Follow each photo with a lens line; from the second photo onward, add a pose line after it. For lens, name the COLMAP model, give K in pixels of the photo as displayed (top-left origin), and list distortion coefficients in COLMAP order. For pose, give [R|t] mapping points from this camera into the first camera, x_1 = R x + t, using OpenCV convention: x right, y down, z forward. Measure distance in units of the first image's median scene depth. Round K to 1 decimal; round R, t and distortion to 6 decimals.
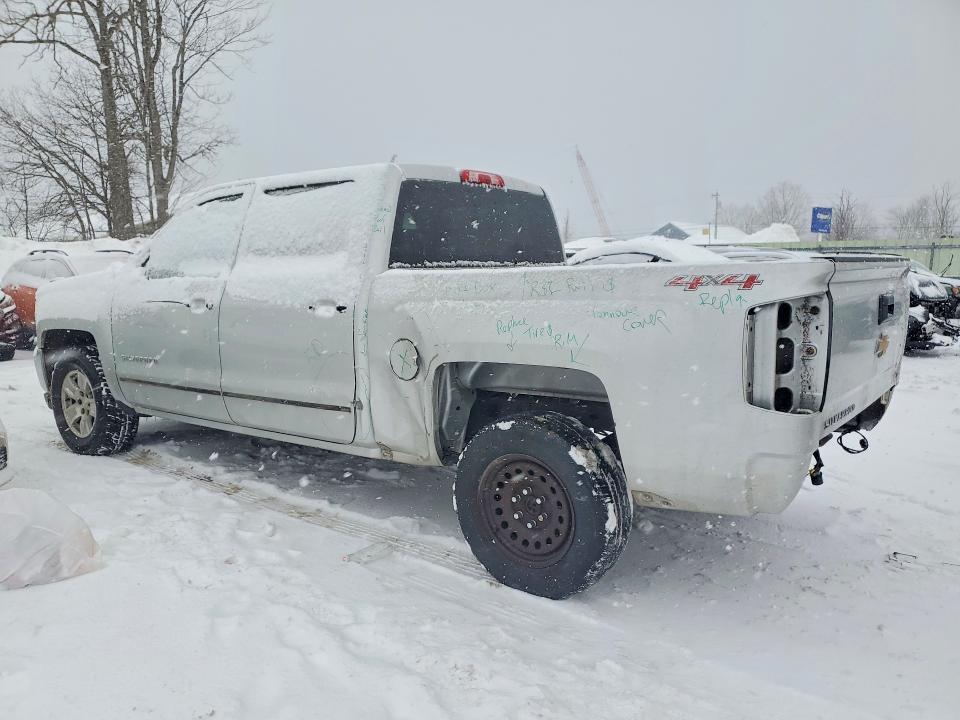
lens RADIAL K [[741.5, 0, 480.5], [0, 741.5, 354.6], [0, 0, 1]] dist [0.002486, 0.014966]
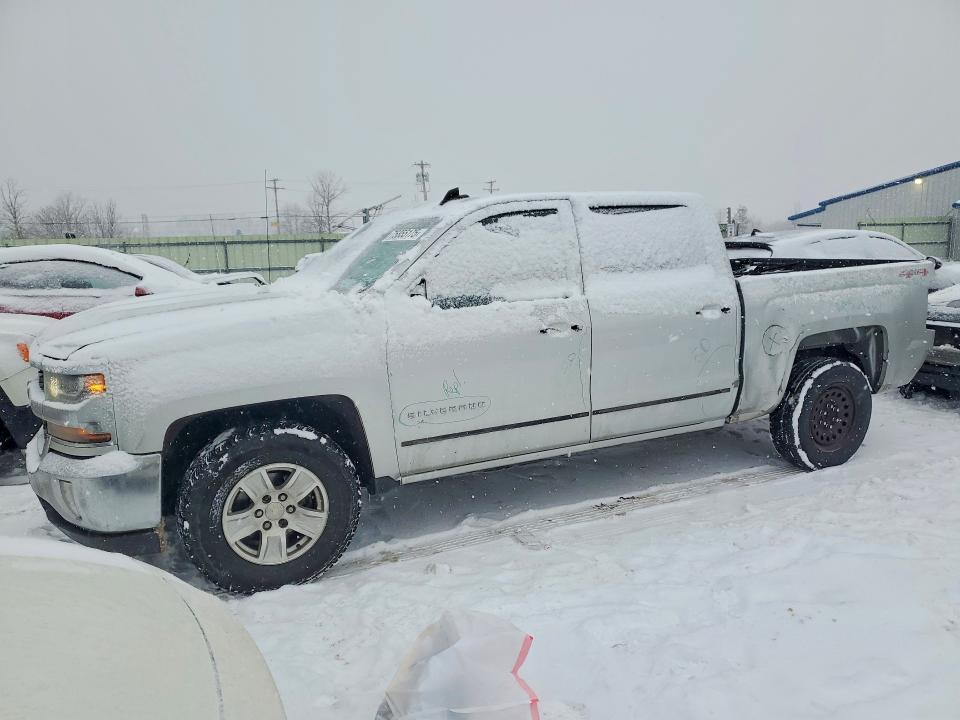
lens RADIAL K [[741.5, 0, 480.2], [0, 741.5, 365.8], [0, 0, 1]] dist [0.002486, 0.014966]
pose [[0.451717, -0.152325, 0.879062, -1.385560], [0.142108, 0.985022, 0.097661, -0.140007], [-0.880771, 0.080807, 0.466597, 0.732532]]
